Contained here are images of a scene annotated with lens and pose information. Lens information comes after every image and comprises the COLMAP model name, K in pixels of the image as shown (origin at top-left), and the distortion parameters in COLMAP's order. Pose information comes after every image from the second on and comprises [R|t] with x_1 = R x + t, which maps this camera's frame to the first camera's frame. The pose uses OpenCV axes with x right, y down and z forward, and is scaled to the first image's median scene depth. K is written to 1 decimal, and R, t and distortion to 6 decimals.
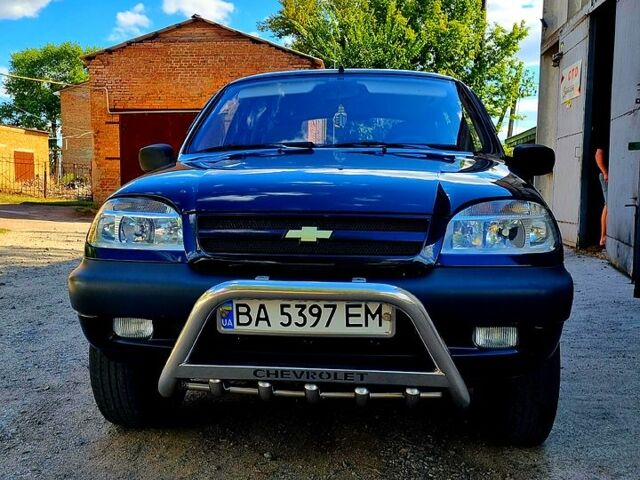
lens RADIAL K [[639.7, 0, 320.7], [0, 639.7, 241.9], [0, 0, 1]] dist [0.022150, 0.000000]
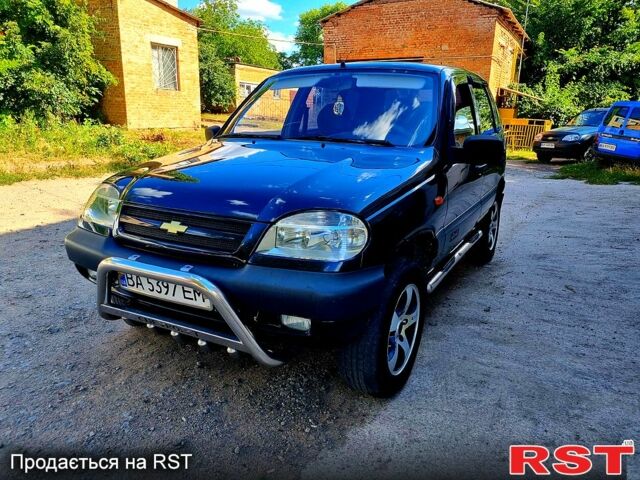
lens RADIAL K [[475.3, 0, 319.1], [0, 475.3, 238.9], [0, 0, 1]] dist [0.039767, 0.002901]
pose [[0.919462, 0.108168, -0.378008, 0.657466], [-0.042218, 0.983016, 0.178600, -0.183826], [0.390906, -0.148257, 0.908412, 0.182464]]
